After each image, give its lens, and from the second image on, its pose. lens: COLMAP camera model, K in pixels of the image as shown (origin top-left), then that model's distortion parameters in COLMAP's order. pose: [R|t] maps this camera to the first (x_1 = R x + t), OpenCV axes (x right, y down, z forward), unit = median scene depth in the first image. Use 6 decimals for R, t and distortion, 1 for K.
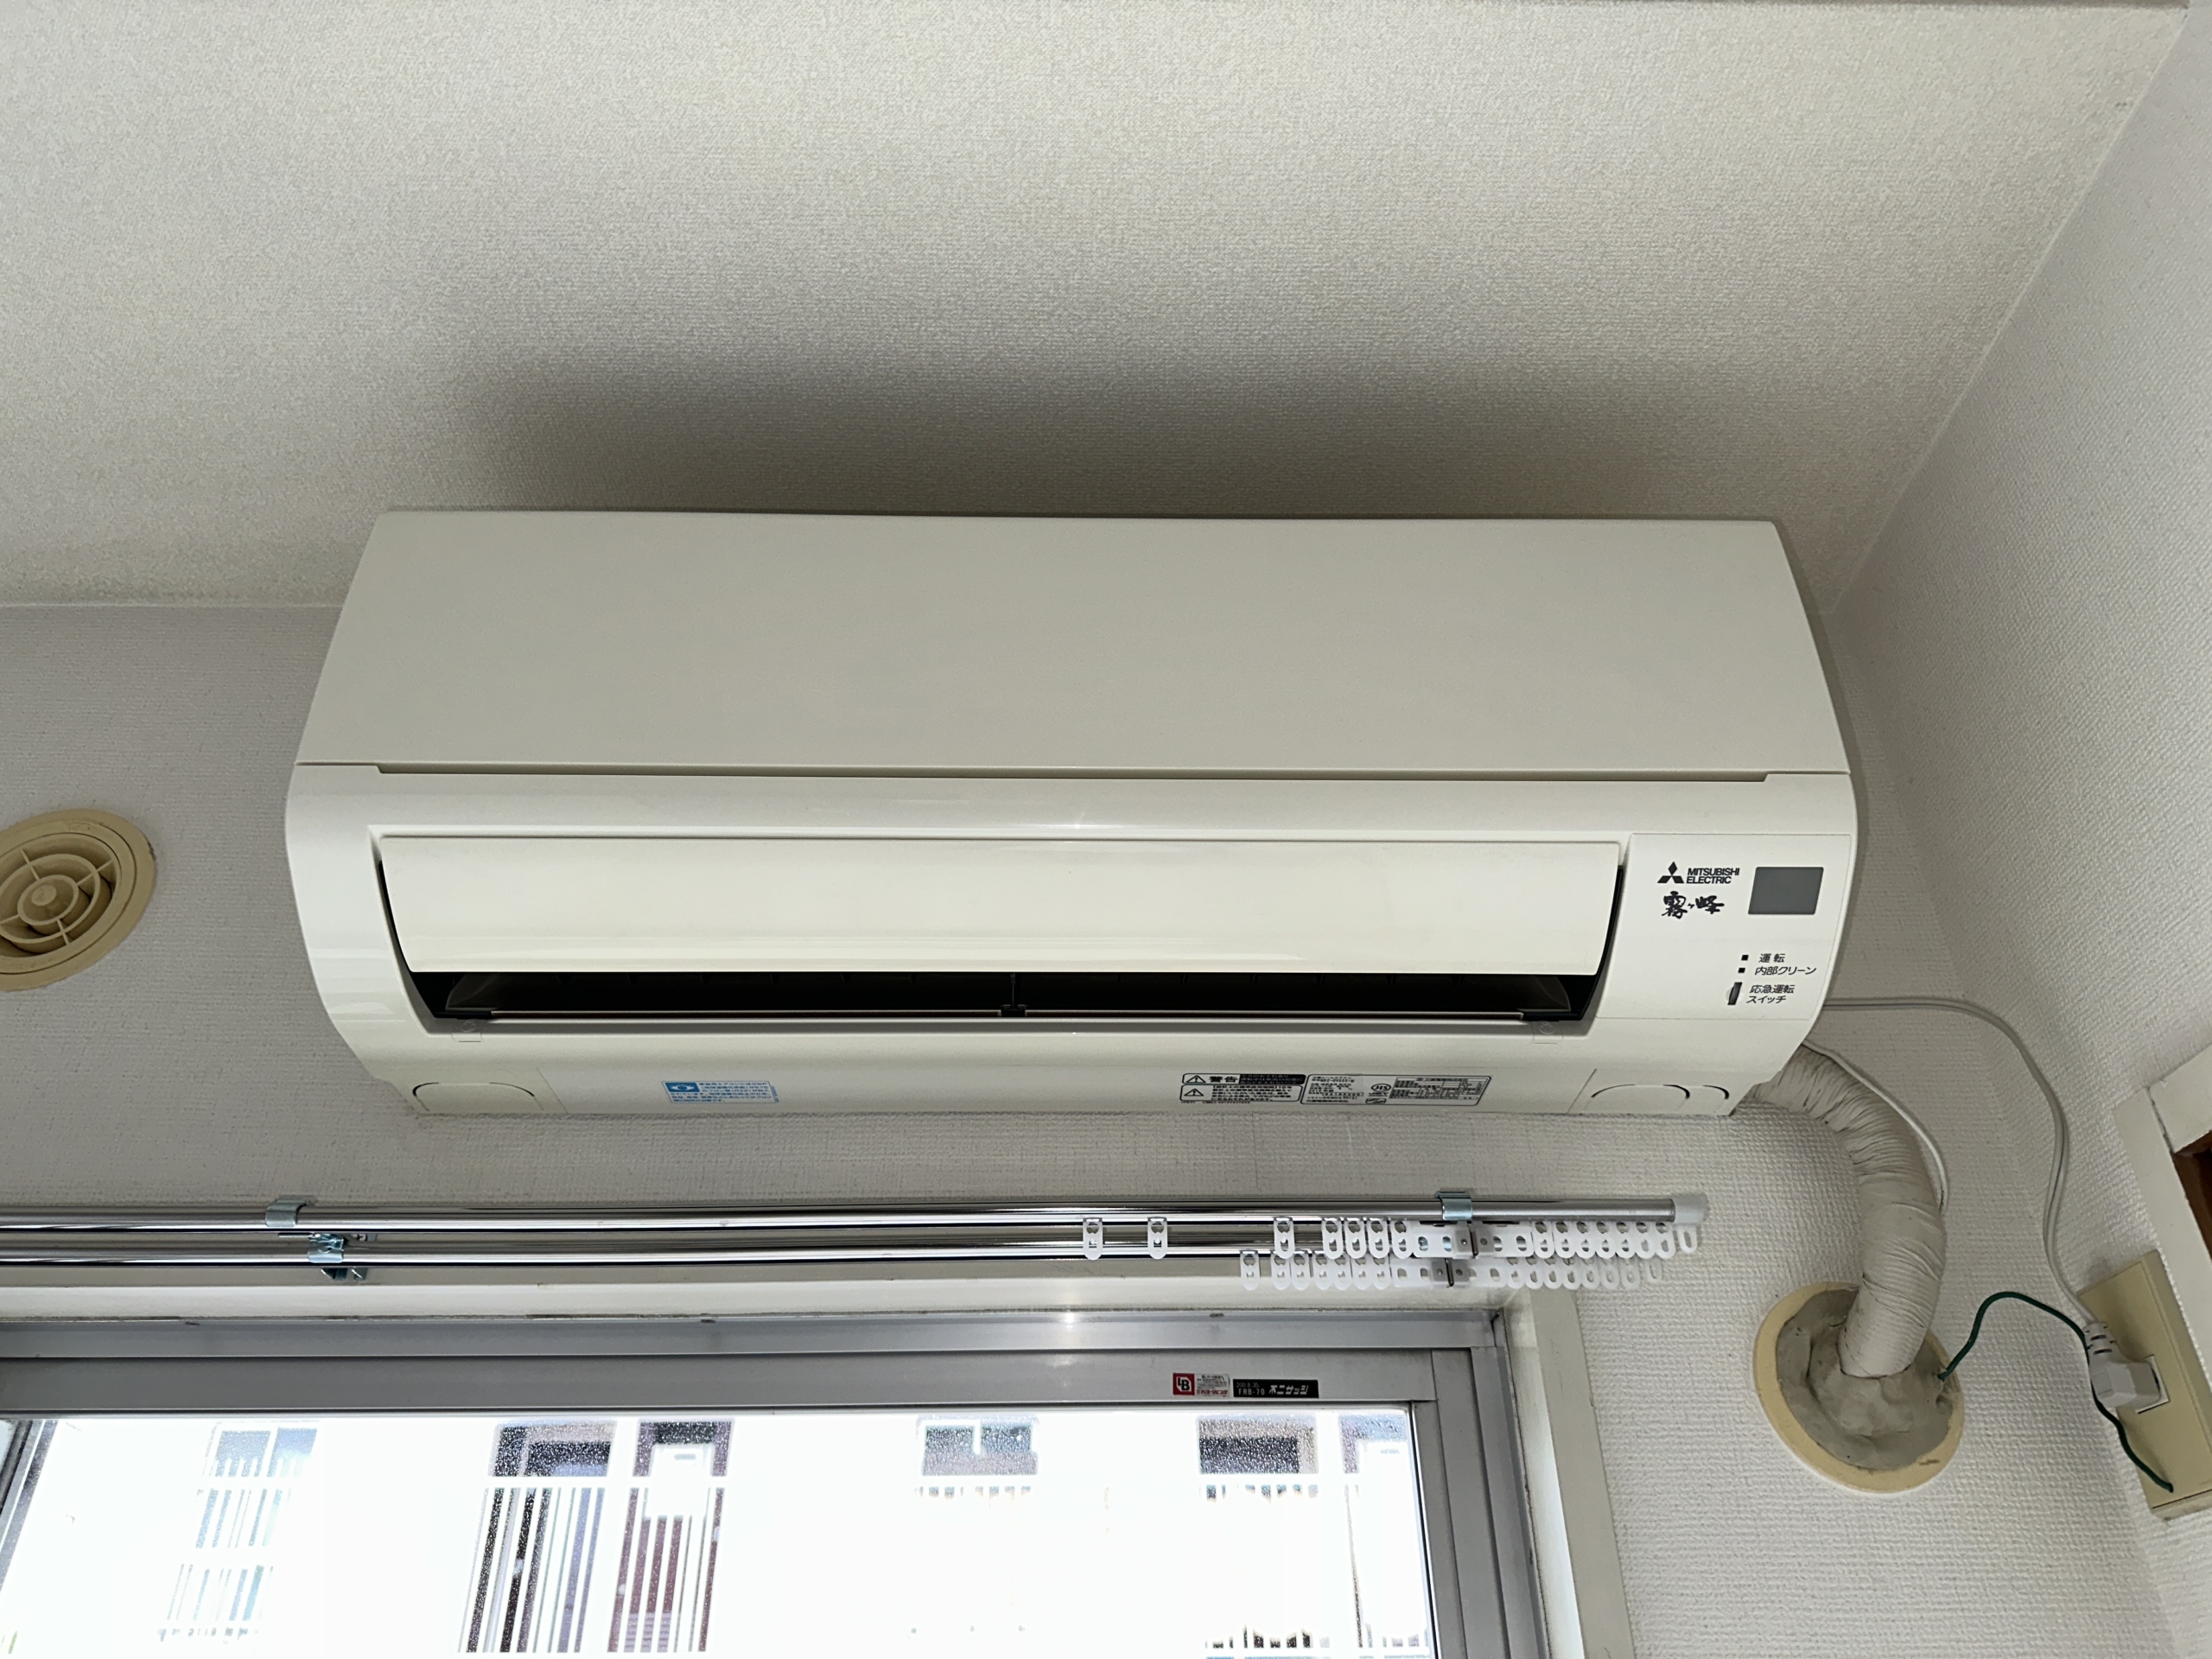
lens RADIAL K [[1554.9, 0, 1106.0], [0, 1554.9, 829.5], [0, 0, 1]] dist [0.010715, 0.004103]
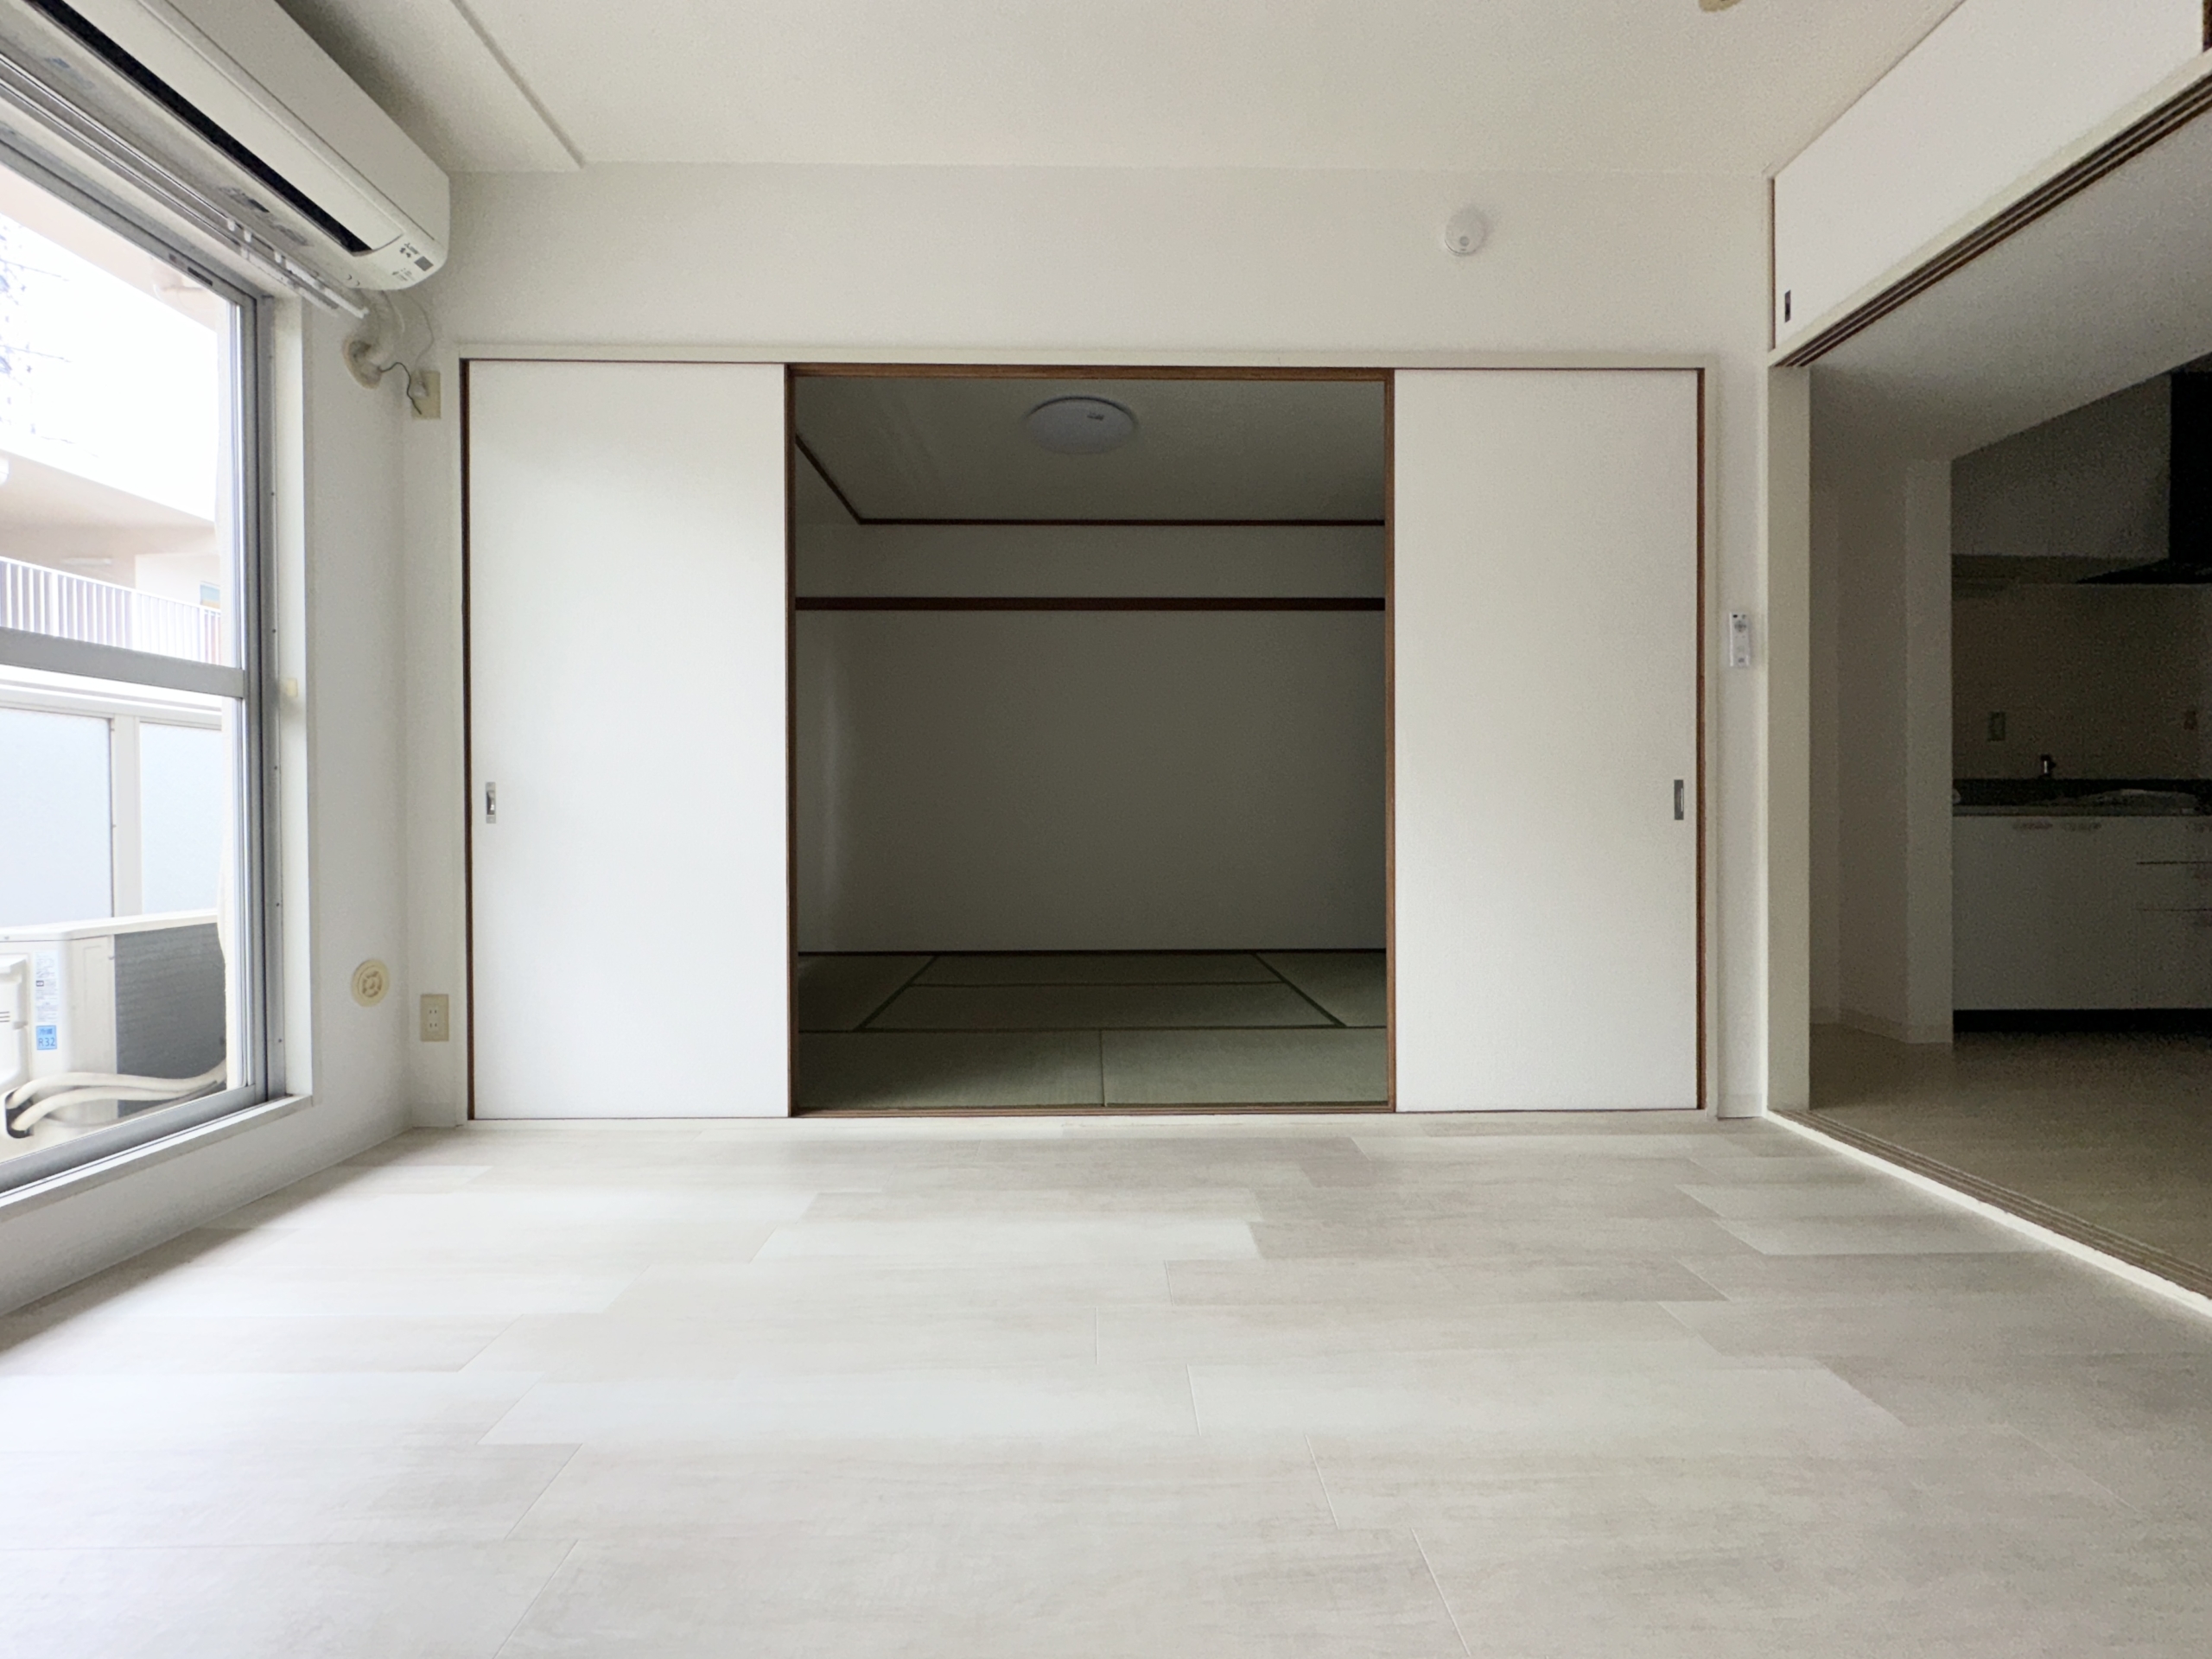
lens RADIAL K [[888.7, 0, 1106.0], [0, 888.7, 829.5], [0, 0, 1]] dist [-0.002177, -0.000001]
pose [[-0.001235, 0.001694, 0.999998, -2.049943], [-0.541226, 0.840875, -0.002093, 0.338914], [-0.840876, -0.541227, -0.000122, -1.492657]]
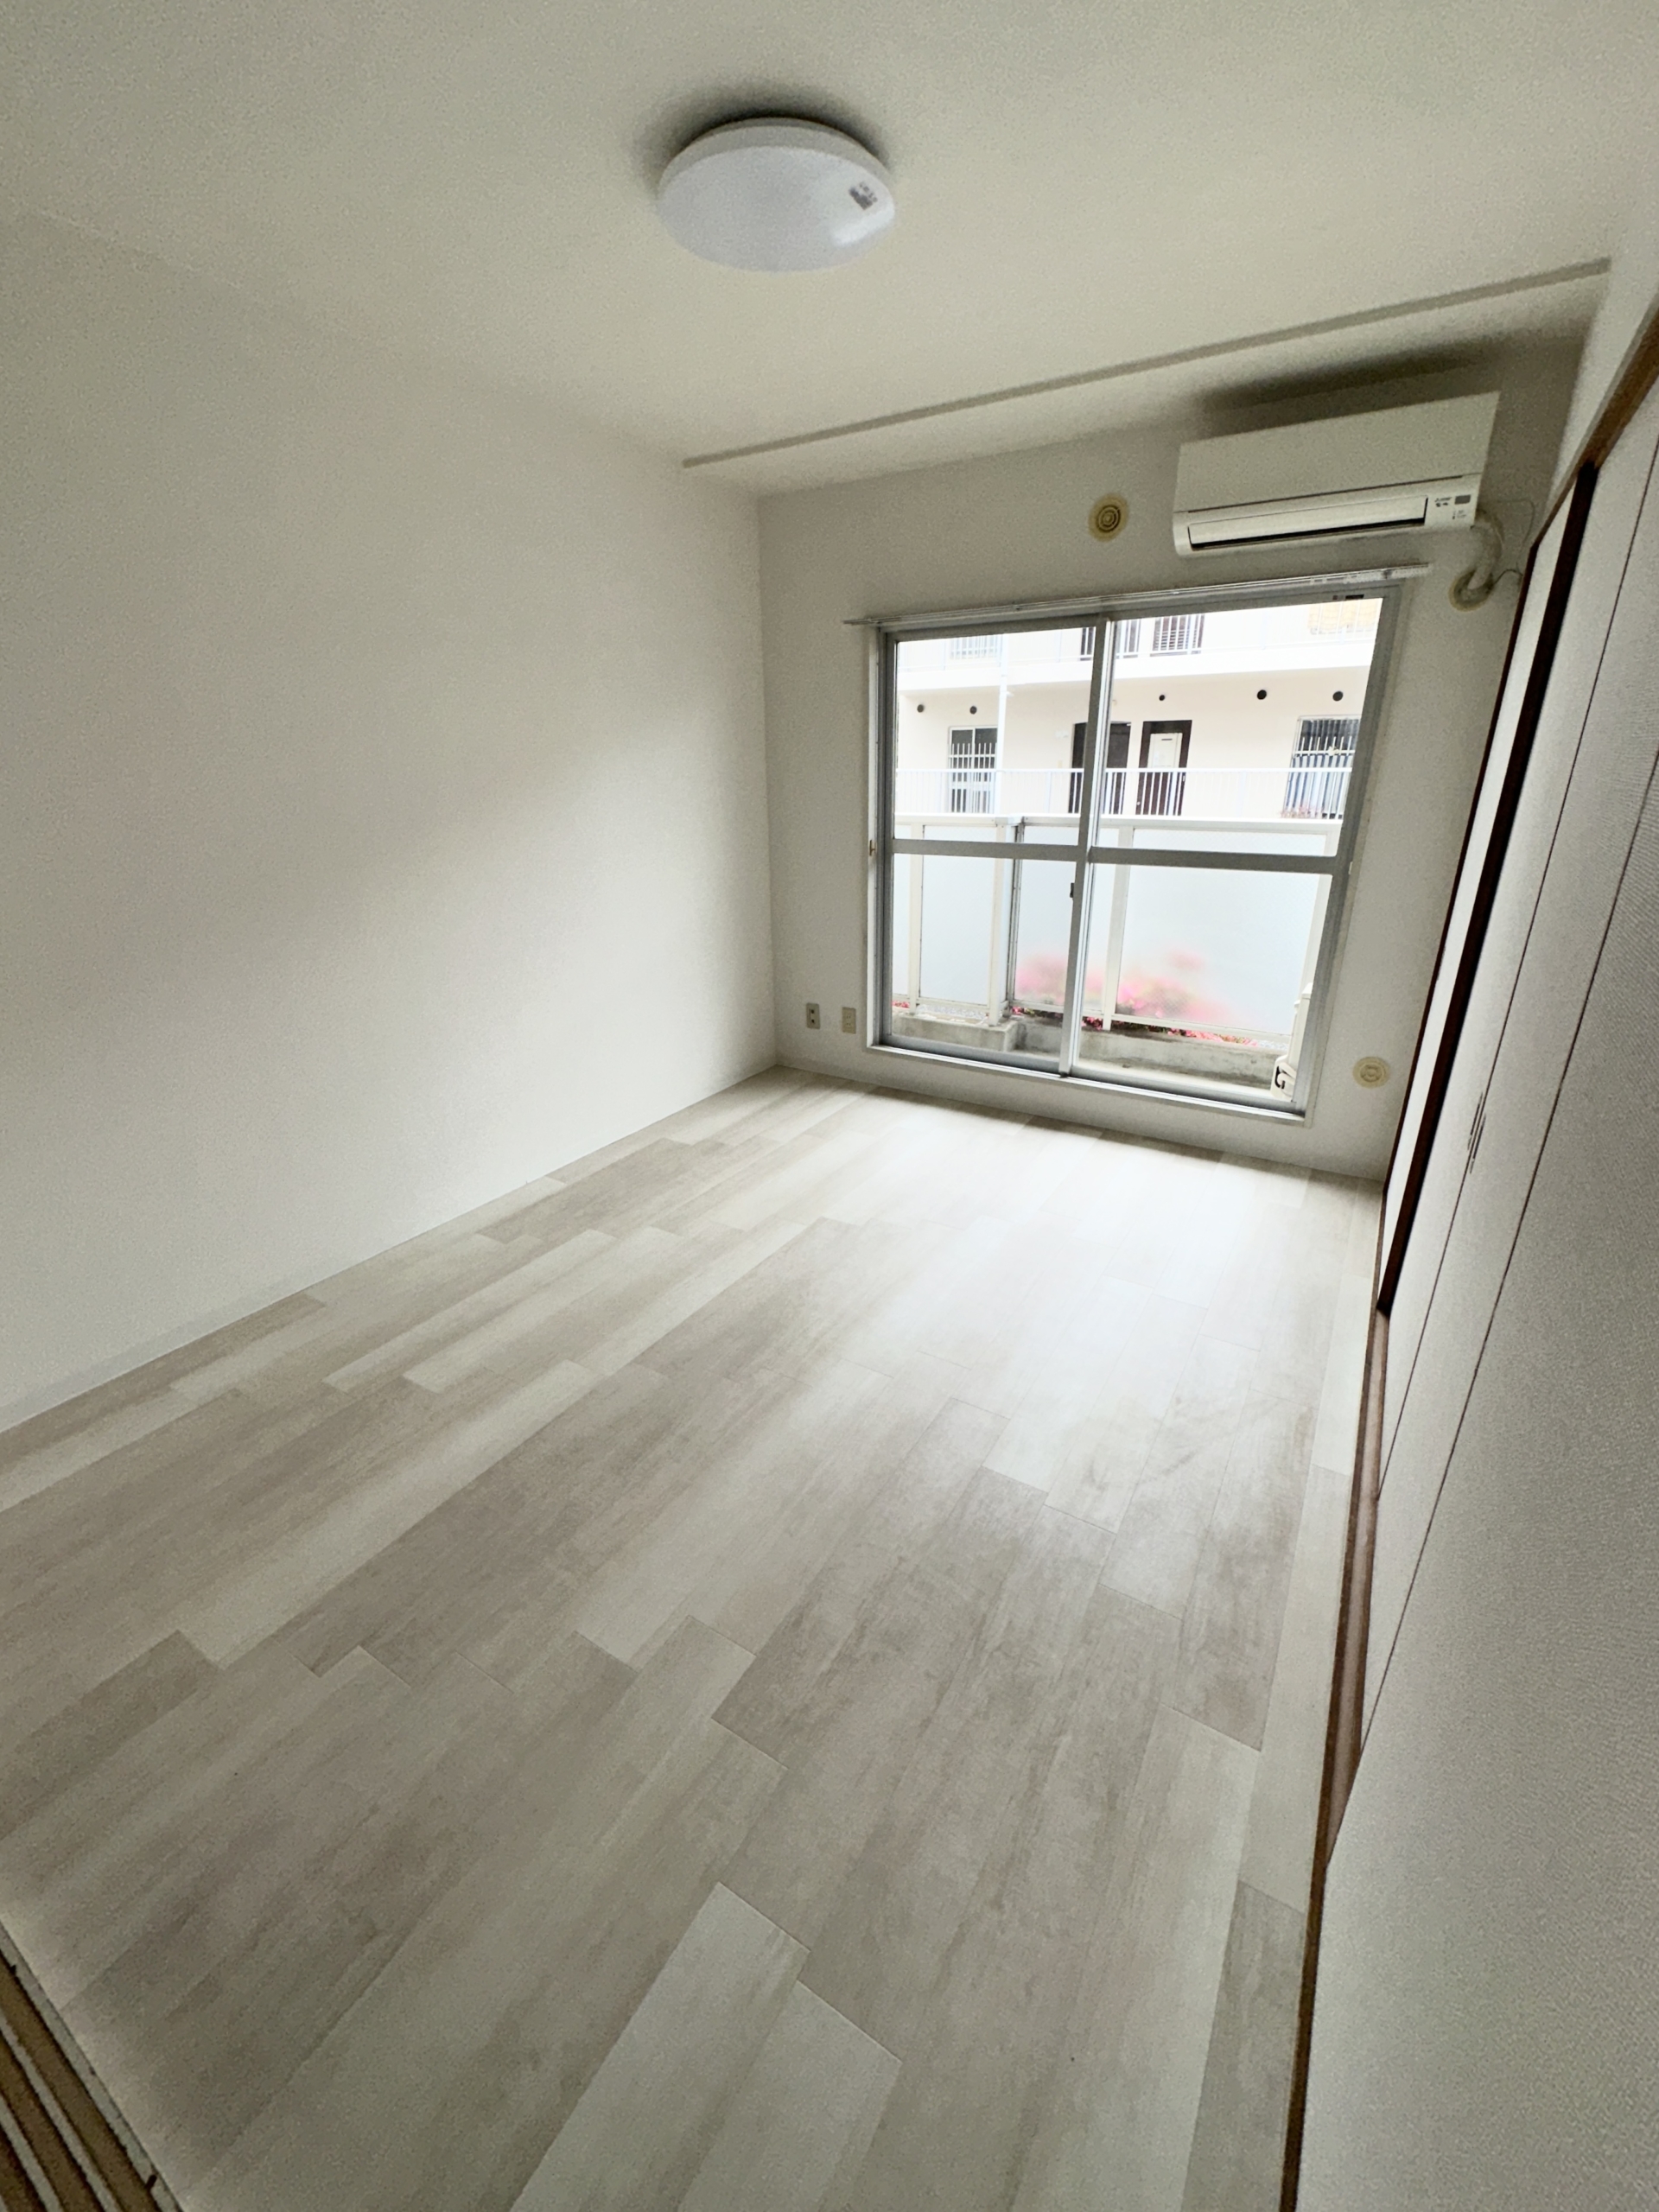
lens RADIAL K [[911.7, 0, 829.5], [0, 911.7, 1106.0], [0, 0, 1]] dist [-0.001155, -0.000283]
pose [[0.840436, 0.196745, -0.504934, 0.568302], [0.295827, 0.614114, 0.731676, -1.523867], [0.454041, -0.764300, 0.457921, -2.836145]]
